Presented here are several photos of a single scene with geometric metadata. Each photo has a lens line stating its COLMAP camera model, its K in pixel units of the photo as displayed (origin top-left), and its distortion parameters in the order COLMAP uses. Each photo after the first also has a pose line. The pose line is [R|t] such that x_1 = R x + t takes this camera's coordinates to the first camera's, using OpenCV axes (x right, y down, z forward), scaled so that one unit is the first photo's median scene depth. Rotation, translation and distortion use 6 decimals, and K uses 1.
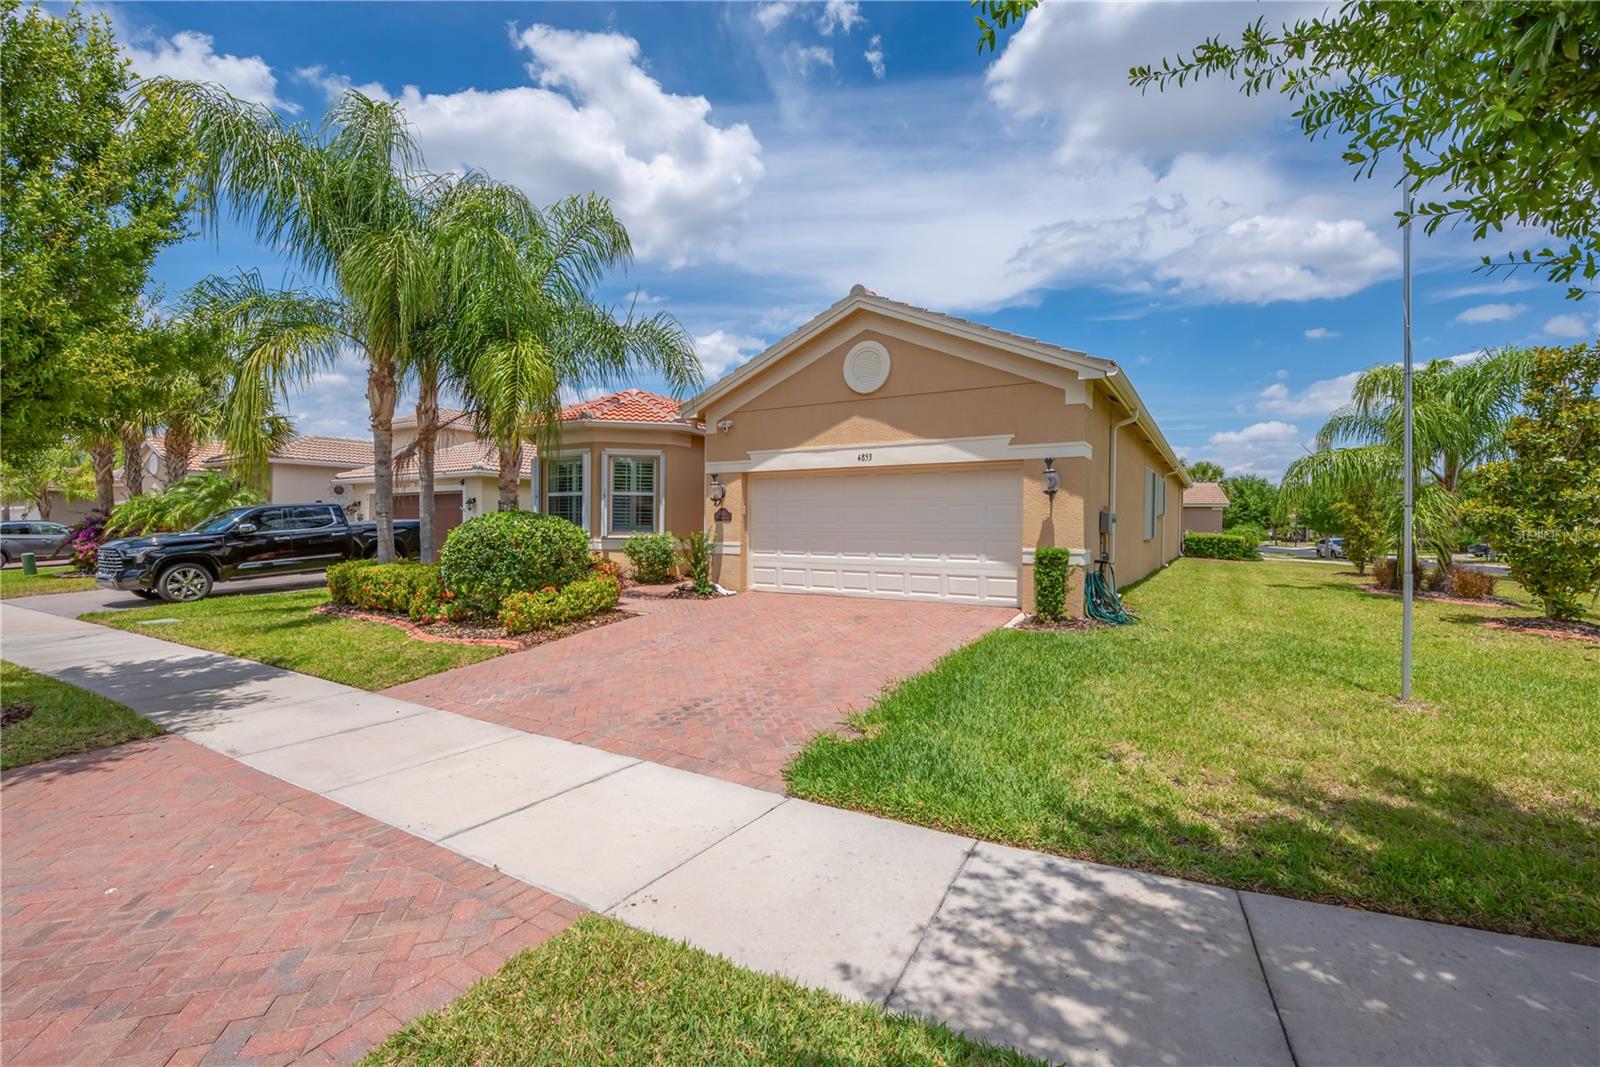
lens RADIAL K [[693.9, 0, 801.8], [0, 693.9, 517.5], [0, 0, 1]] dist [-0.000692, -0.000042]
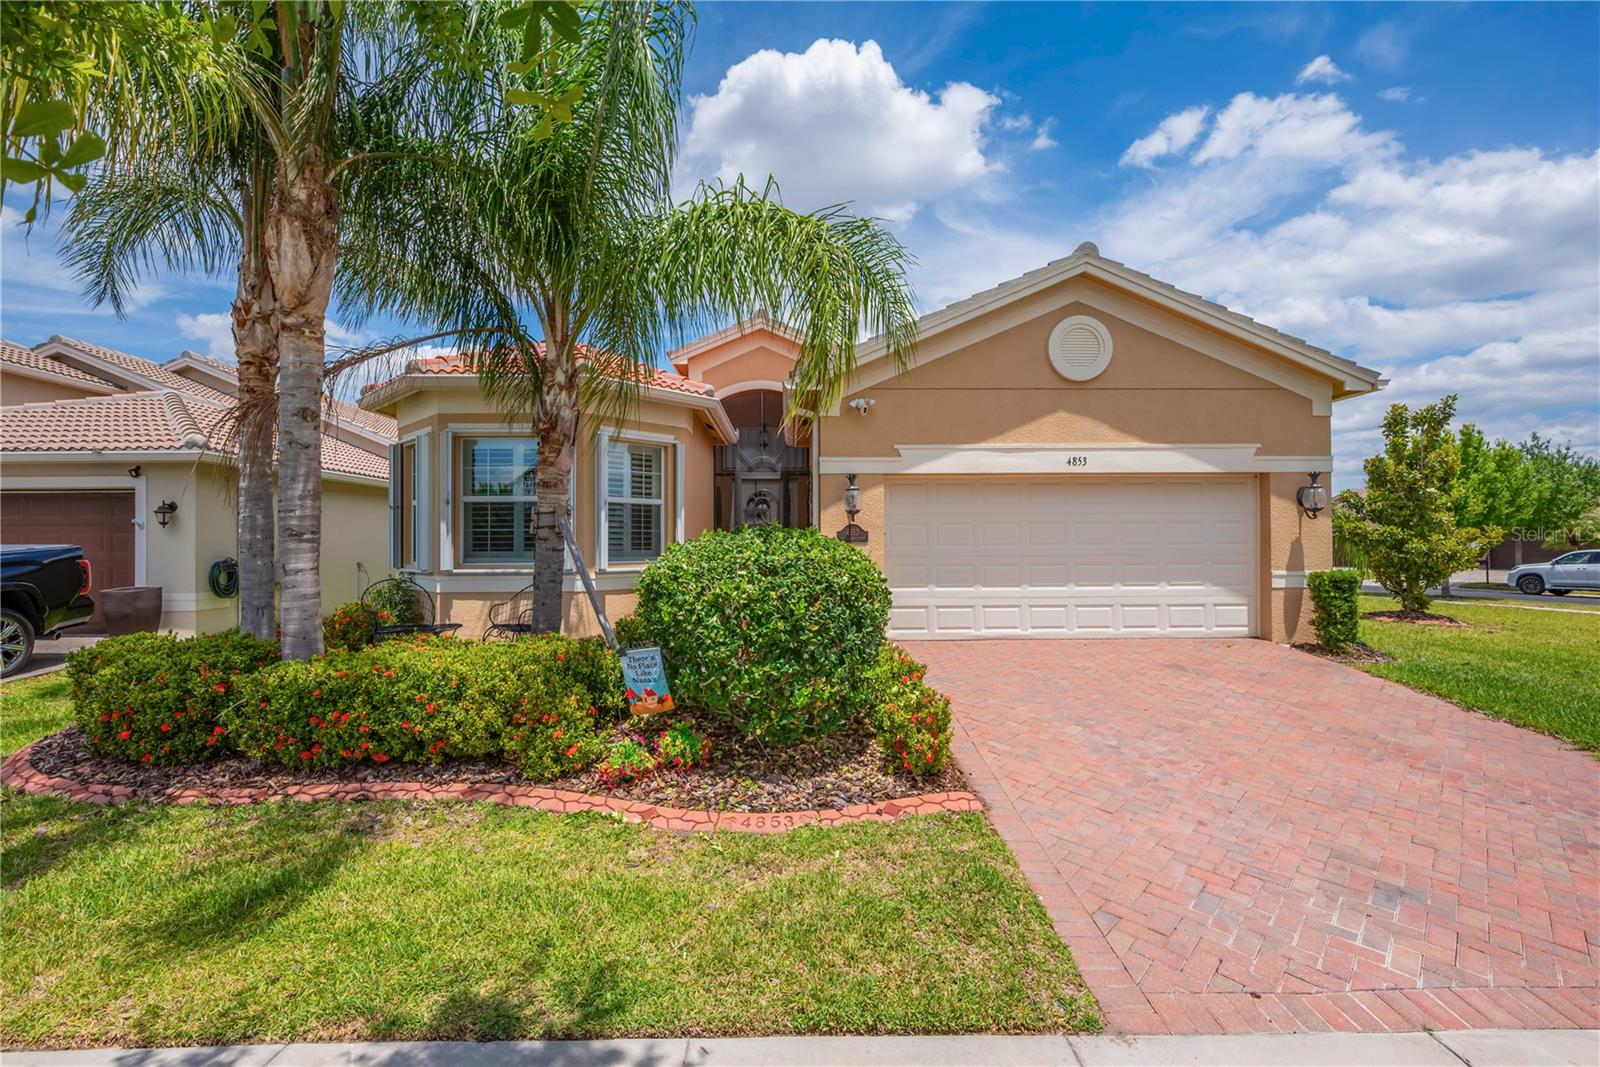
lens RADIAL K [[693.9, 0, 801.8], [0, 693.9, 517.5], [0, 0, 1]] dist [-0.000692, -0.000042]
pose [[0.845495, 0.012238, 0.533843, -0.533223], [0.002397, 0.999640, -0.026712, -0.001975], [-0.533978, 0.023864, 0.845161, 0.447023]]
